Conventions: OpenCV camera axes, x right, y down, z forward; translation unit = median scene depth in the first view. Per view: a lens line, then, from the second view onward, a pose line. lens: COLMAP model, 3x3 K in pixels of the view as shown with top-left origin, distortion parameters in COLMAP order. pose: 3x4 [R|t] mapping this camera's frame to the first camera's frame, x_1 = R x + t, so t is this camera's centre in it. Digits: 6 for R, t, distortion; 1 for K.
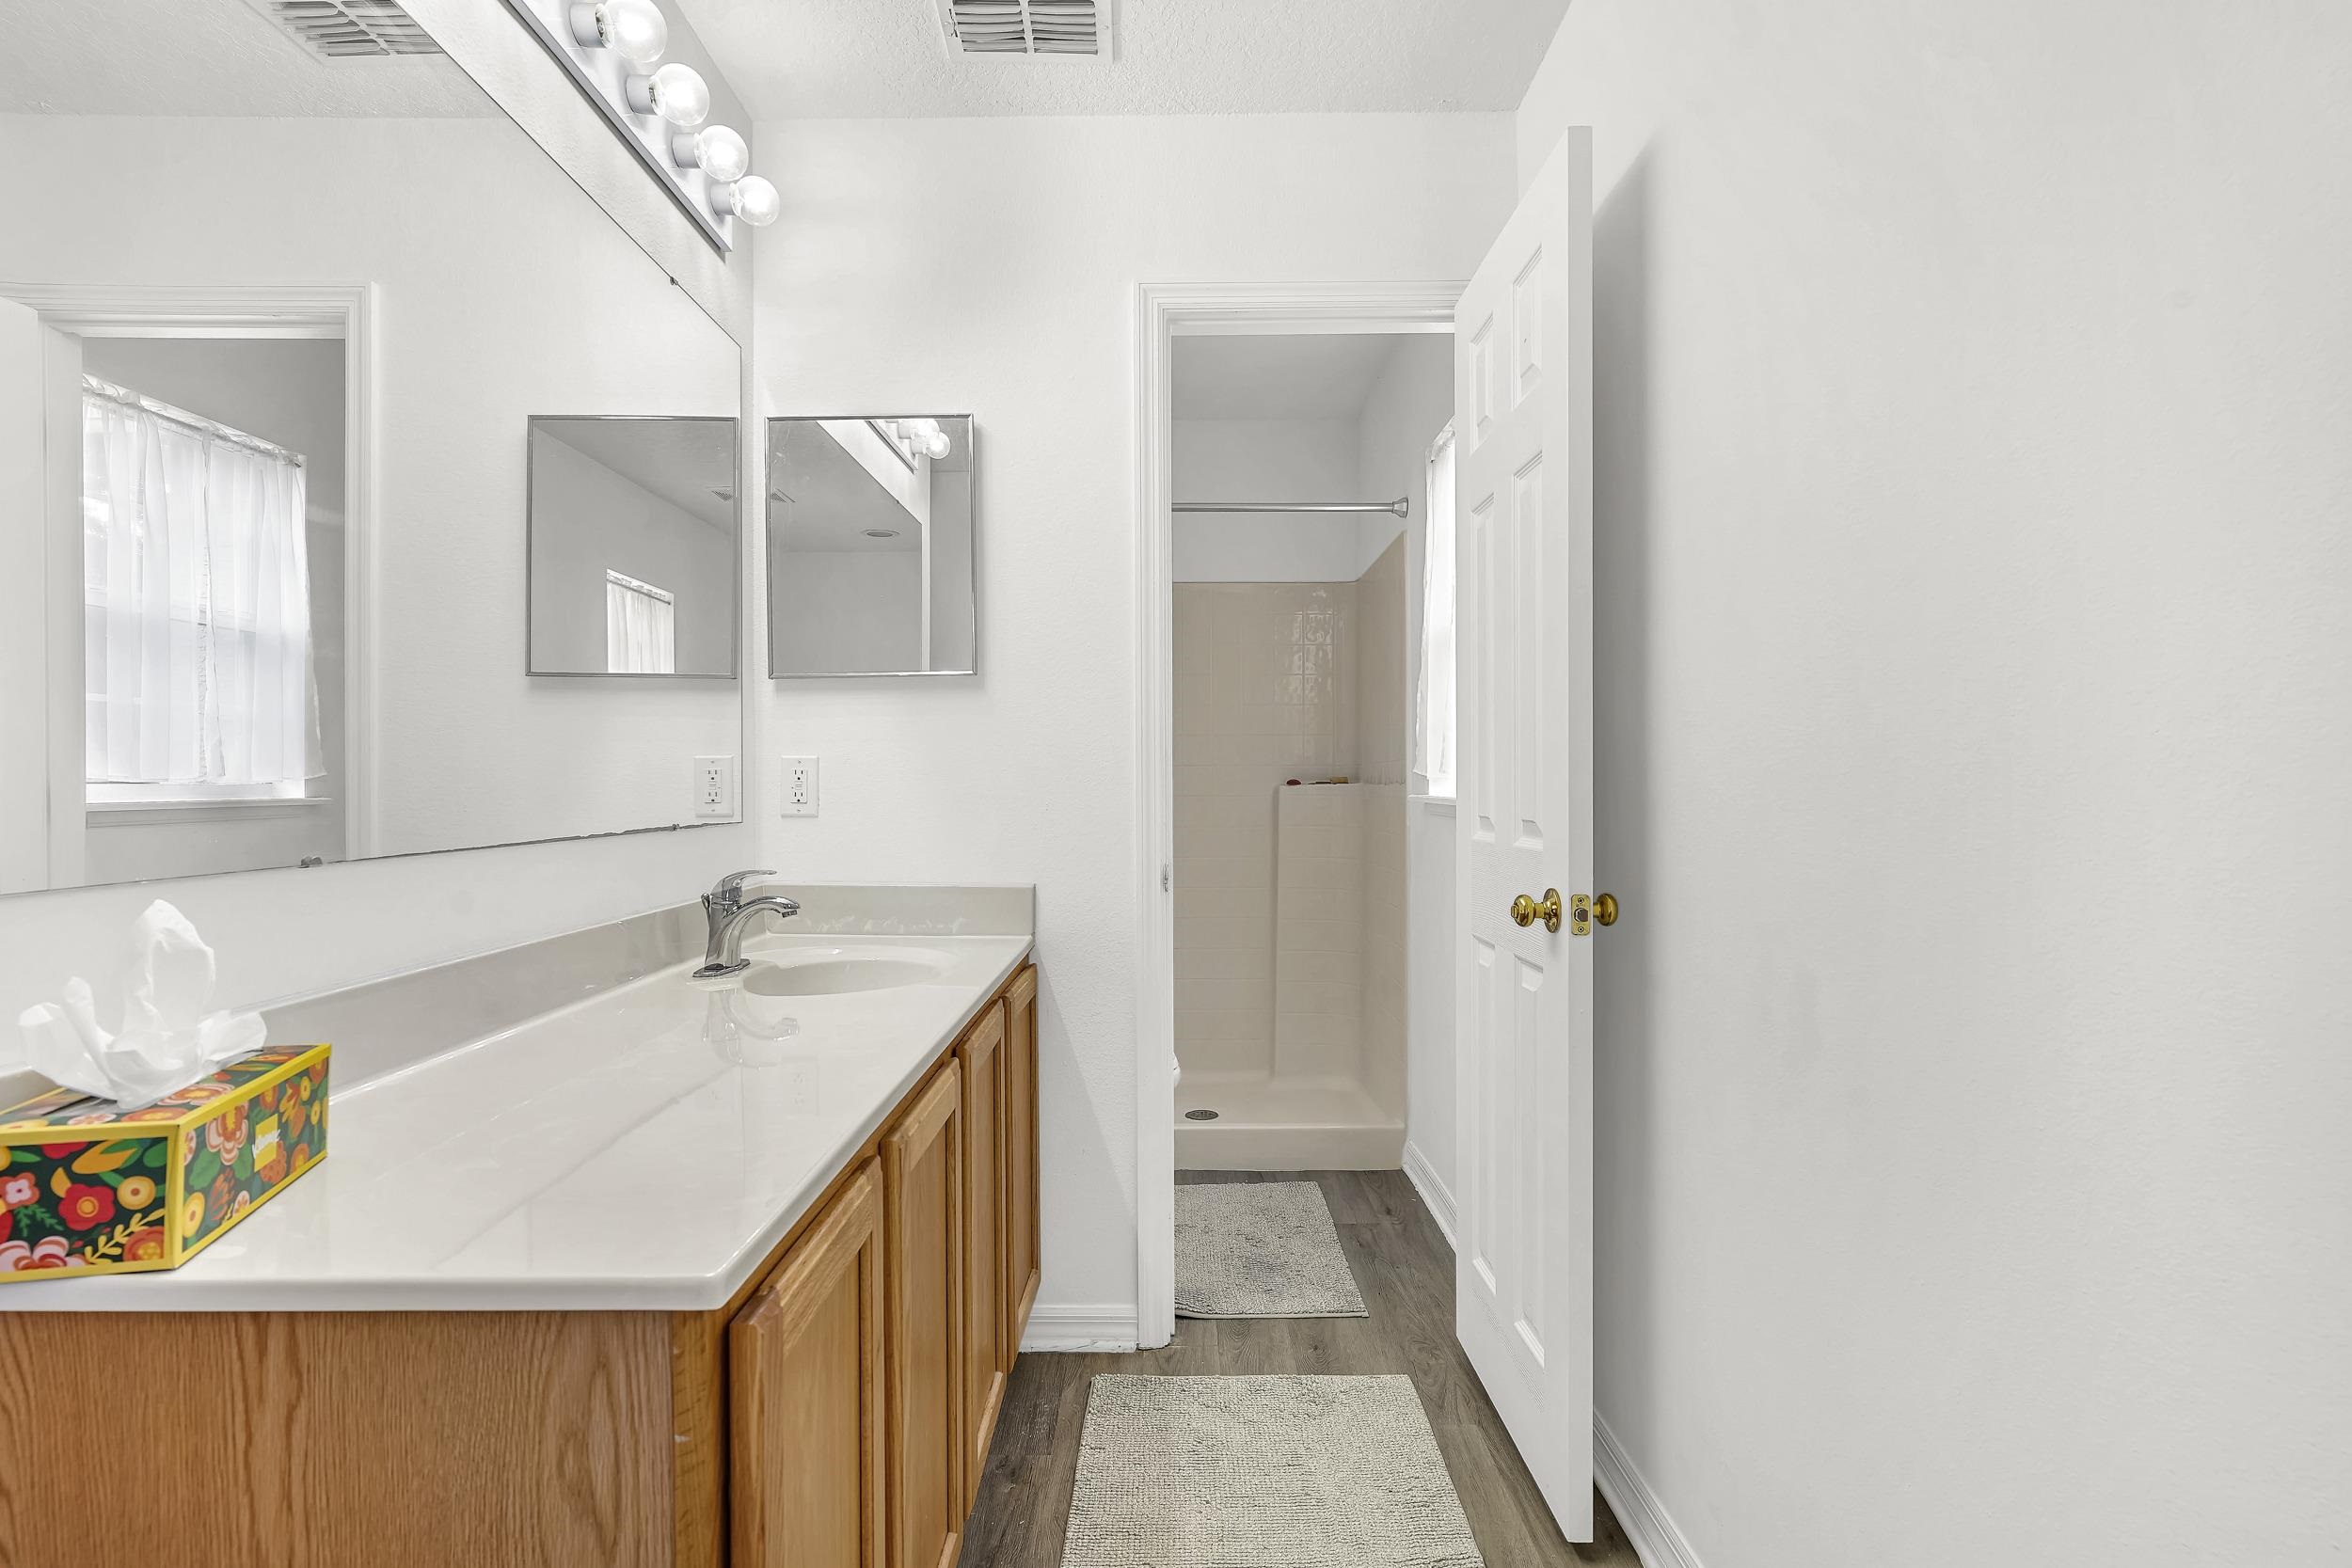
lens RADIAL K [[1154.2, 0, 1177.2], [0, 1154.2, 787.0], [0, 0, 1]] dist [-0.004163, -0.000805]
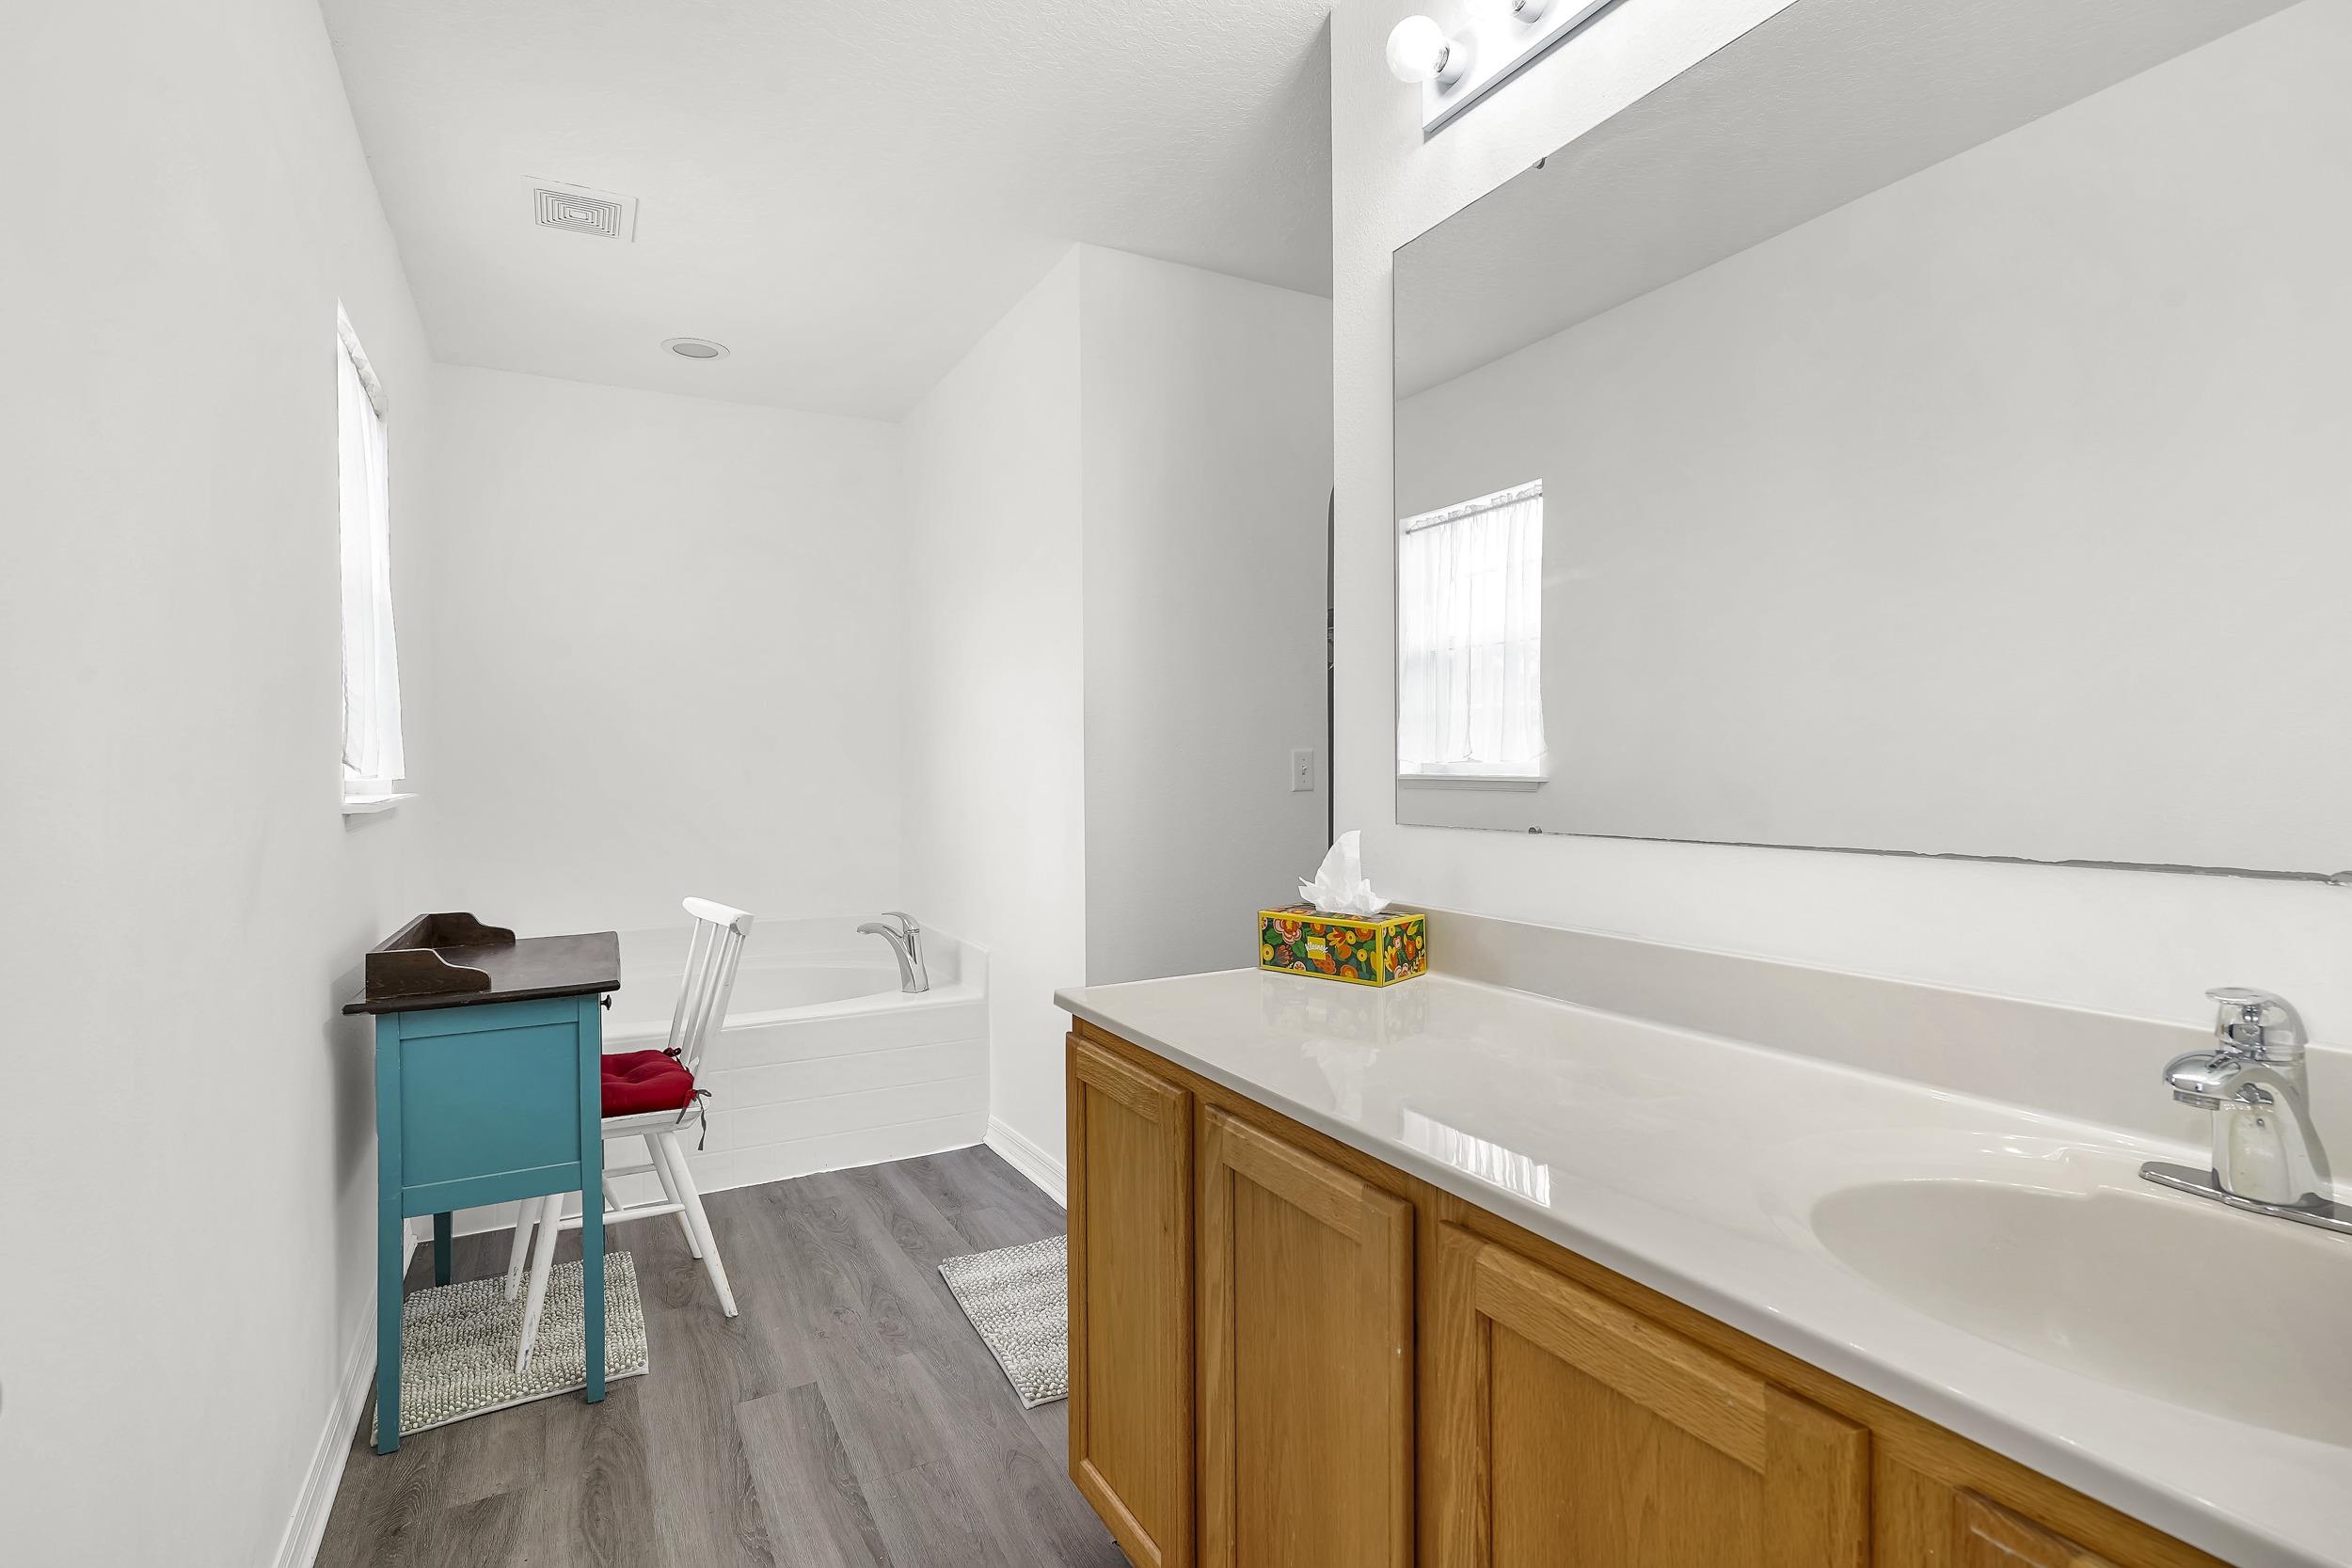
lens RADIAL K [[1154.2, 0, 1179.9], [0, 1154.2, 778.7], [0, 0, 1]] dist [-0.004163, -0.000805]
pose [[-0.880044, 0.010393, -0.474778, 0.394320], [0.006011, 0.999924, 0.010748, -0.021327], [0.474853, 0.006605, -0.880040, 2.578758]]
